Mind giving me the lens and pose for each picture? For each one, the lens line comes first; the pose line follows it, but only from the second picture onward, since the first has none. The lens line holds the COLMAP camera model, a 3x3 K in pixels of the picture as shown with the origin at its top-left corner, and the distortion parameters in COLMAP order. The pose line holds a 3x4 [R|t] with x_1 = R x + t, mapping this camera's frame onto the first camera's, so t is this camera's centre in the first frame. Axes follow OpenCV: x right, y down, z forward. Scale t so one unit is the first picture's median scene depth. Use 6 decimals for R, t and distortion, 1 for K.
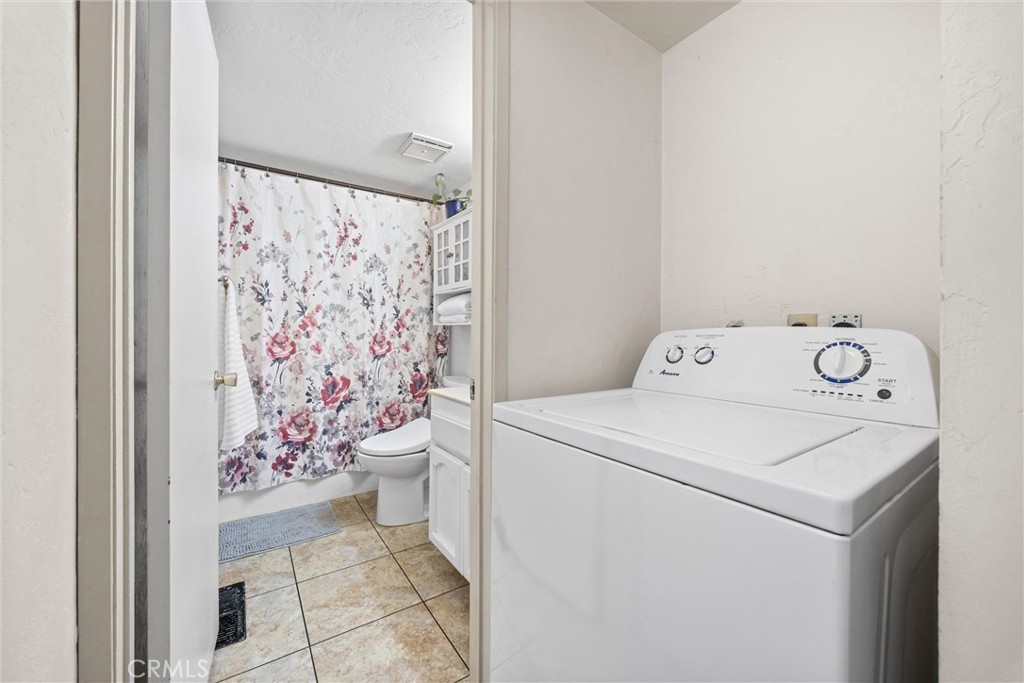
lens RADIAL K [[394.2, 0, 502.1], [0, 394.2, 338.7], [0, 0, 1]] dist [-0.003606, -0.000243]
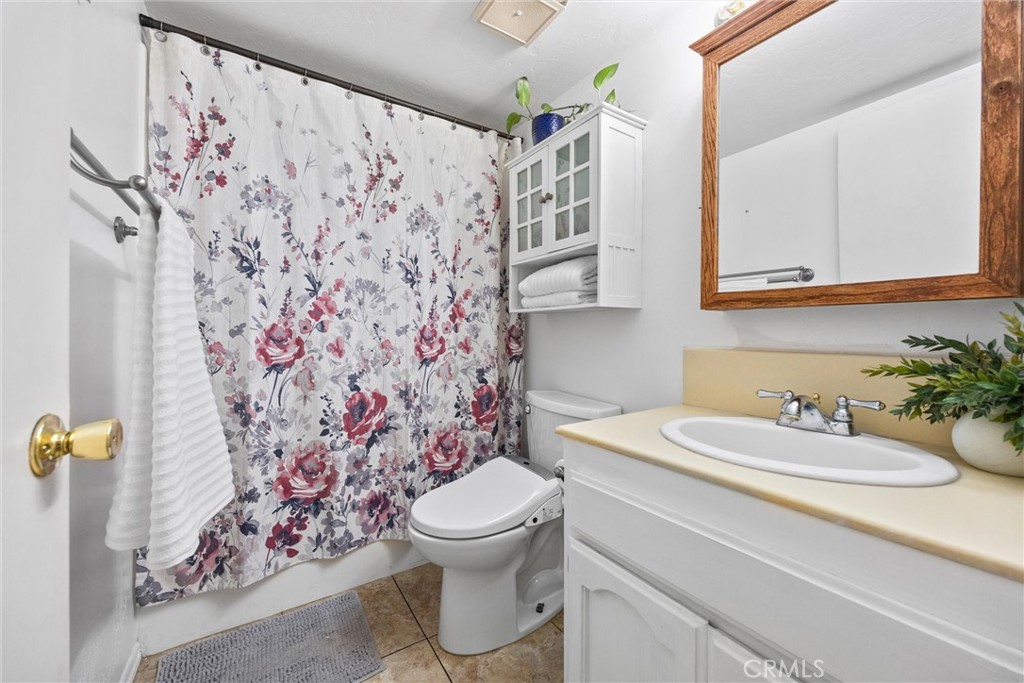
lens RADIAL K [[445.3, 0, 516.9], [0, 445.3, 334.1], [0, 0, 1]] dist [-0.002406, -0.000117]
pose [[0.999330, -0.005928, -0.036111, -0.153650], [0.005650, 0.999954, -0.007797, 0.008419], [0.036155, 0.007588, 0.999317, 0.293414]]
